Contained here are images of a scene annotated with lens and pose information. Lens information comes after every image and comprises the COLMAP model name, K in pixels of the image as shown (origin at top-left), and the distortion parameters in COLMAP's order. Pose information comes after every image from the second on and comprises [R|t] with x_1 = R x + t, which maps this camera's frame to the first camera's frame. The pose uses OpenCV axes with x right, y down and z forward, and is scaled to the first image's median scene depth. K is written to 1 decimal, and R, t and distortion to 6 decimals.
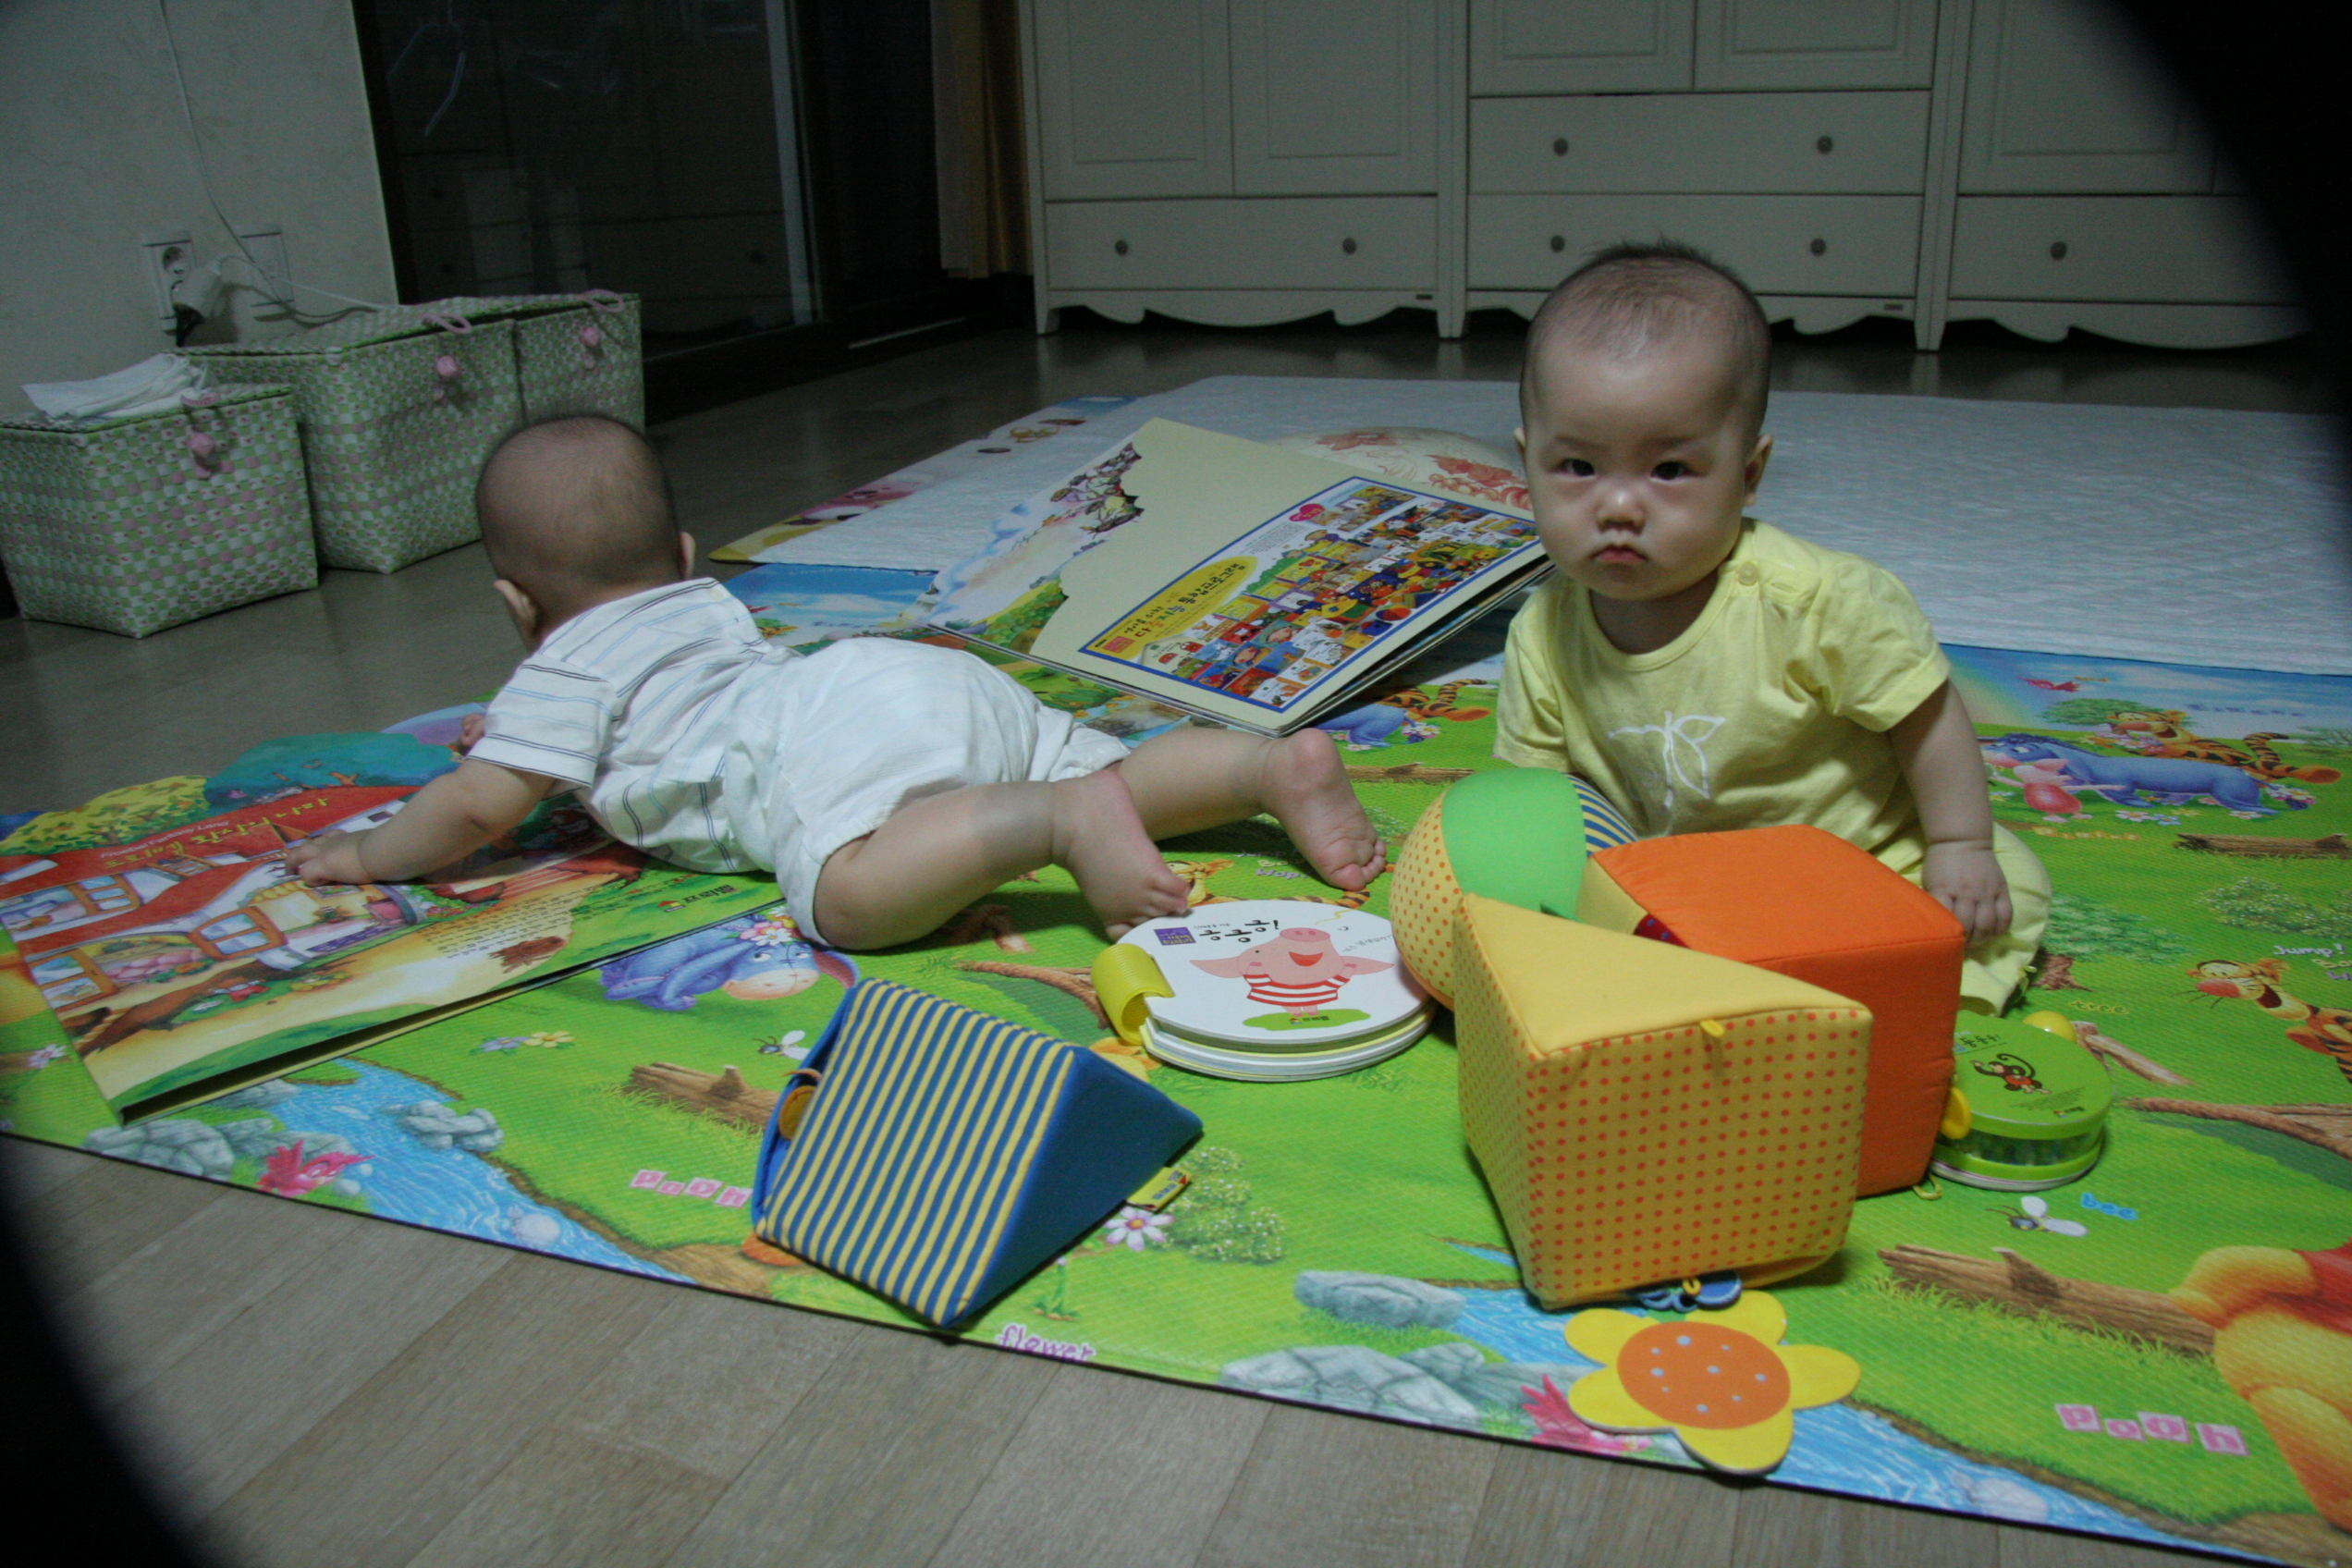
lens RADIAL K [[1848.6, 0, 1164.1], [0, 1848.6, 810.8], [0, 0, 1]] dist [-0.162118, 0.109564]
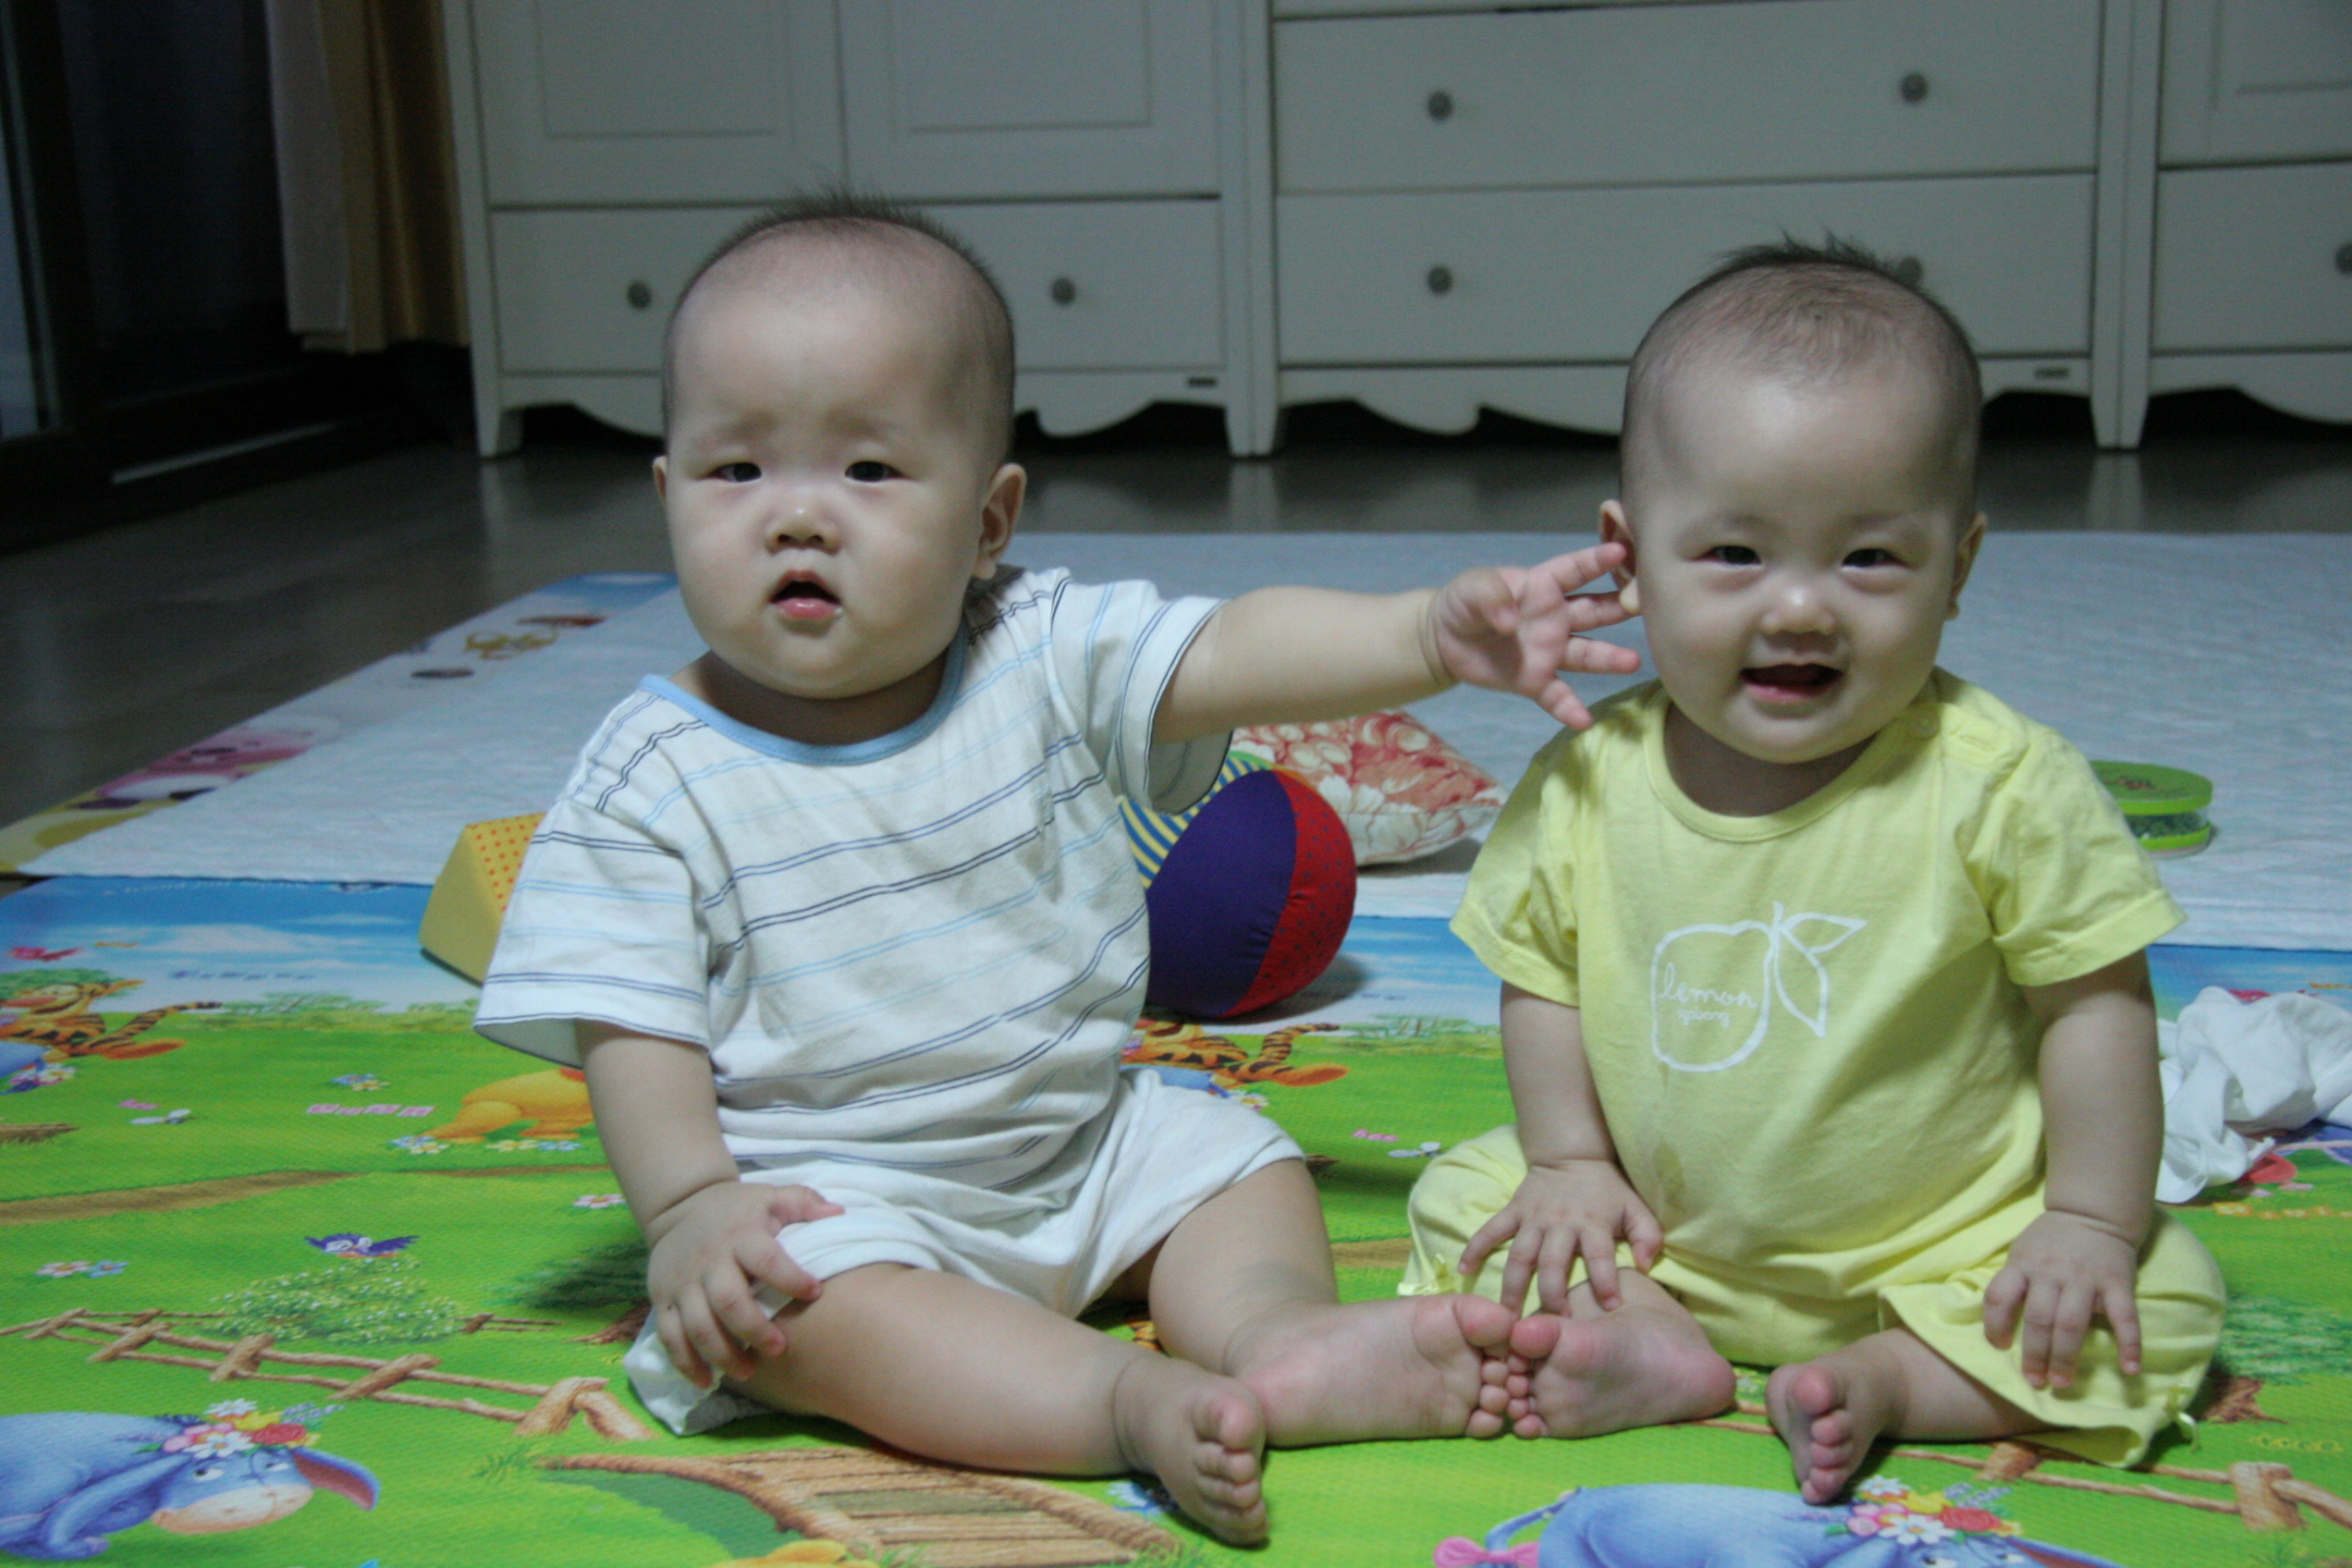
lens RADIAL K [[3786.0, 0, 1150.5], [0, 3786.0, 856.5], [0, 0, 1]] dist [0.175536, 0.000000]
pose [[0.991995, -0.024137, 0.123947, -0.048673], [0.041836, 0.988946, -0.142250, 0.058323], [-0.119143, 0.146297, 0.982040, -0.277768]]
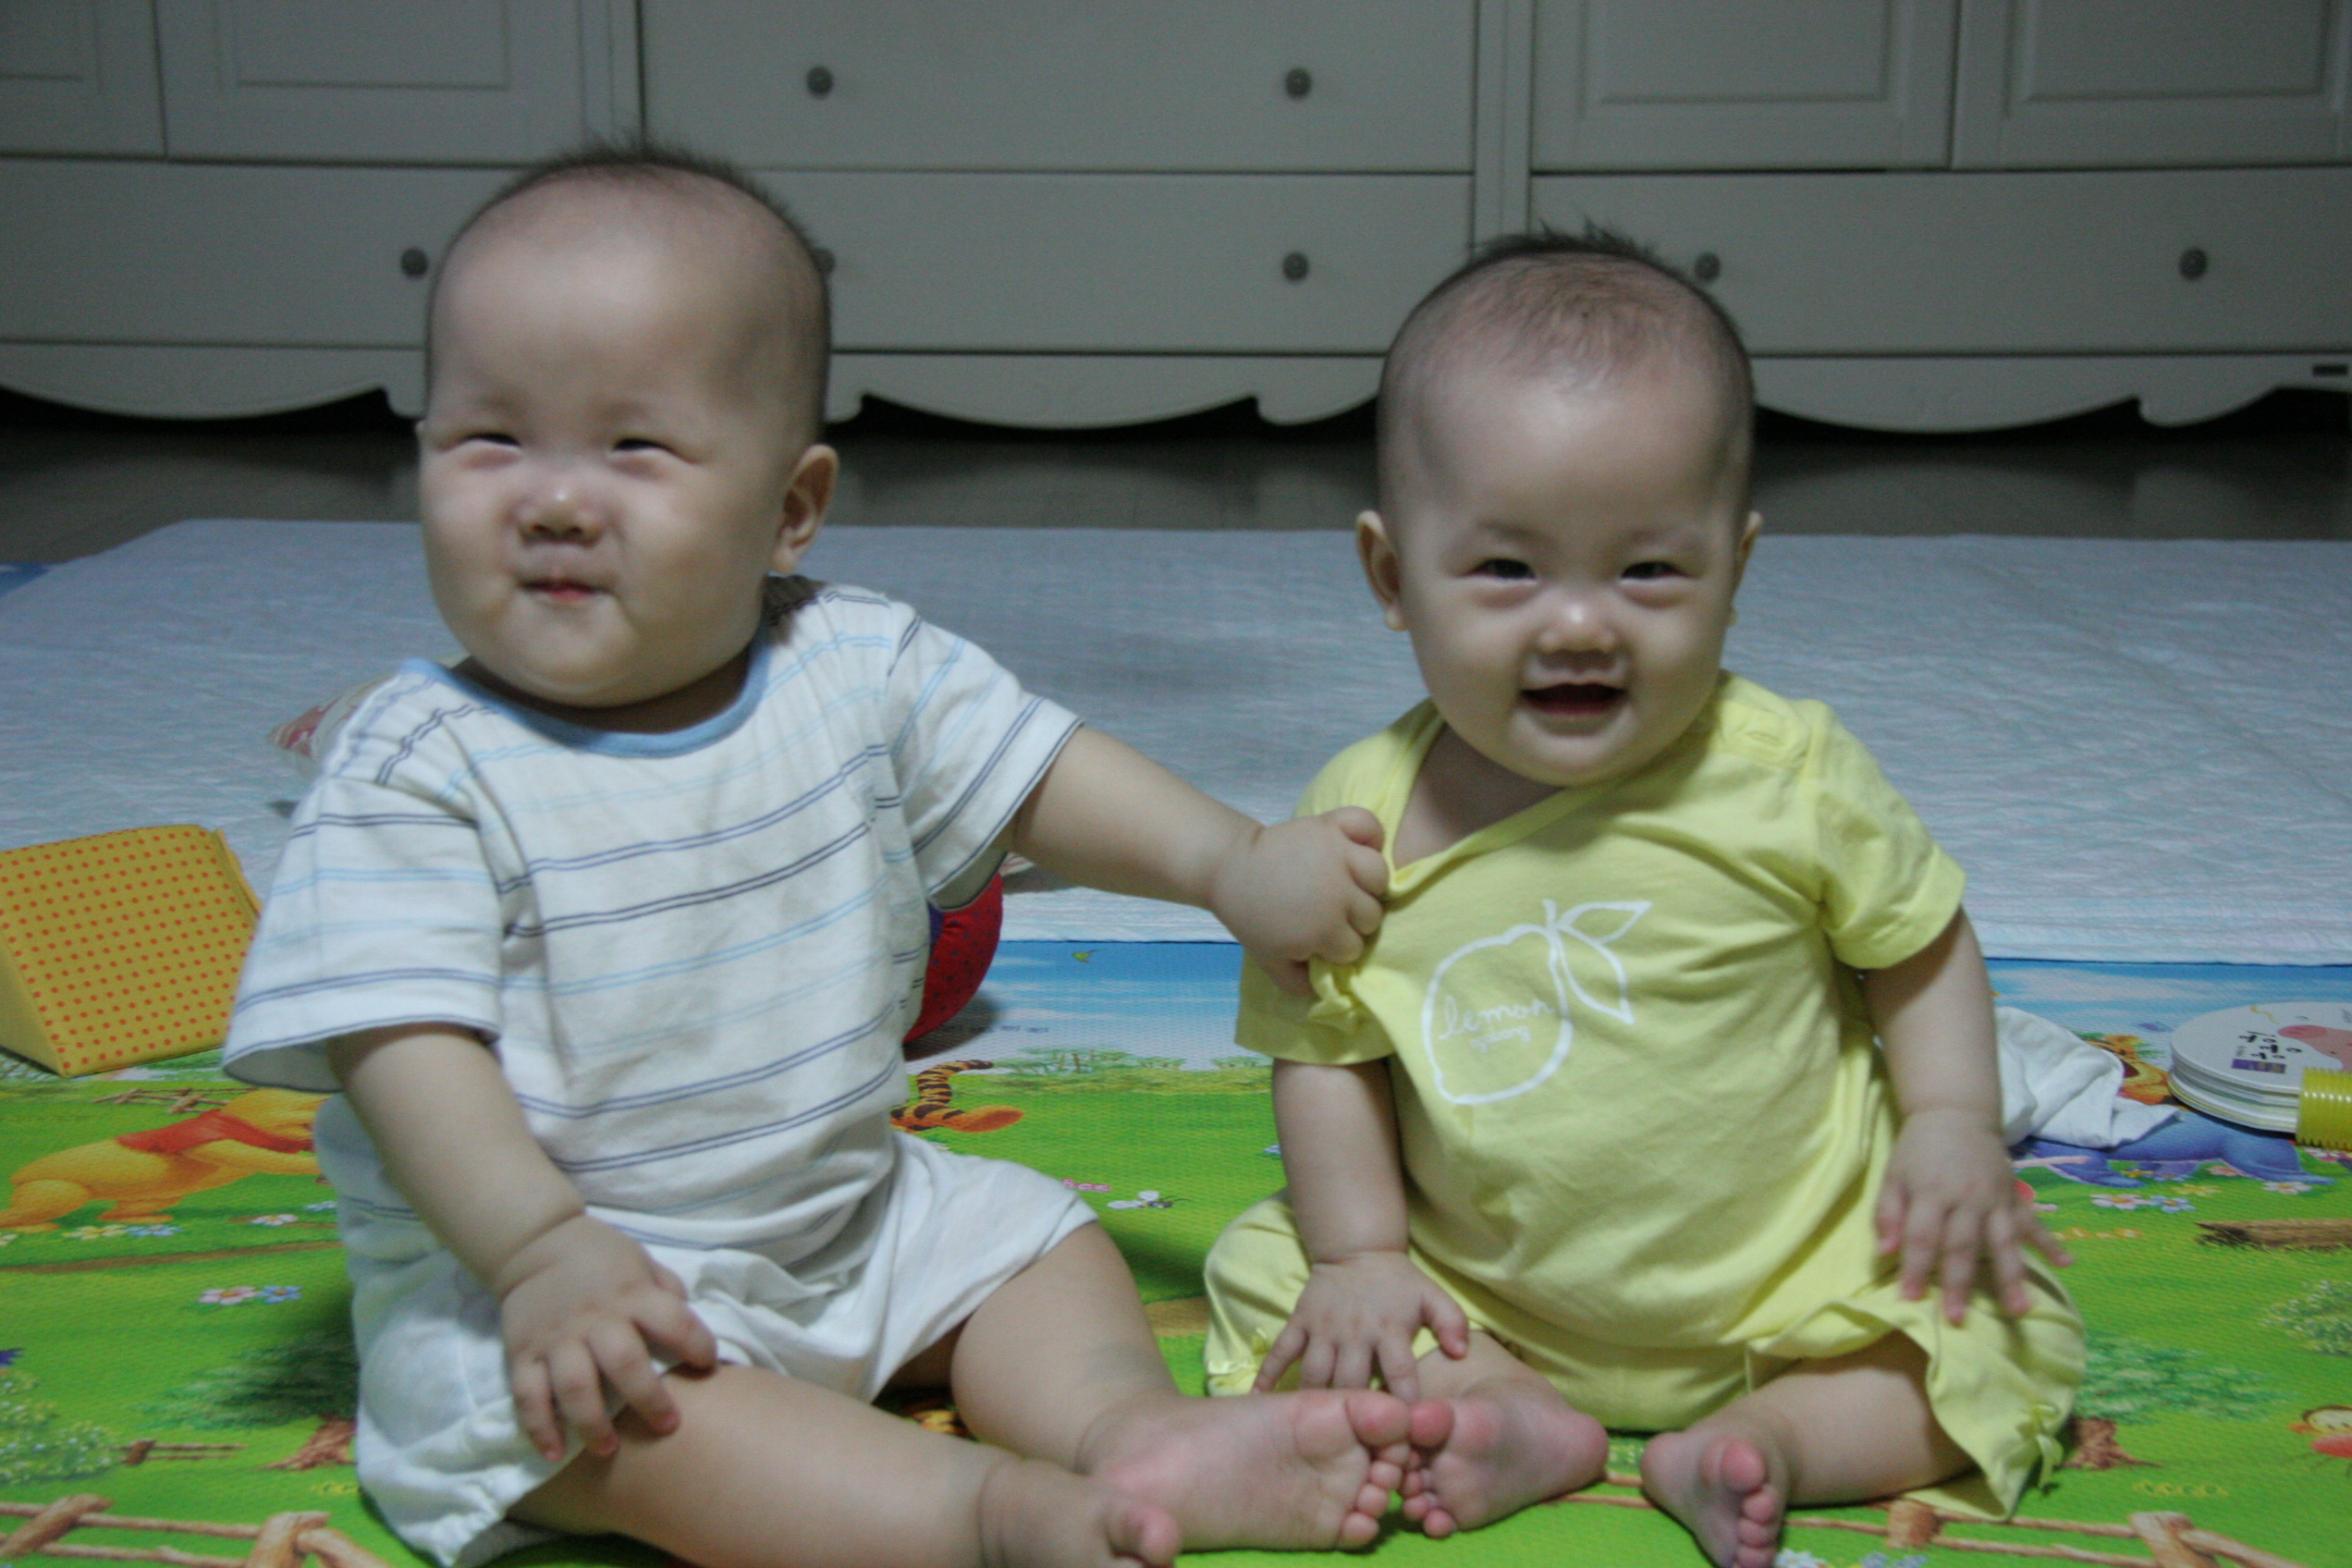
lens RADIAL K [[3786.0, 0, 1174.8], [0, 3786.0, 841.5], [0, 0, 1]] dist [0.175536, 0.000000]
pose [[0.939048, -0.037671, 0.341715, -0.194421], [0.086380, 0.987945, -0.128465, 0.020005], [-0.332756, 0.150152, 0.930982, -0.137619]]
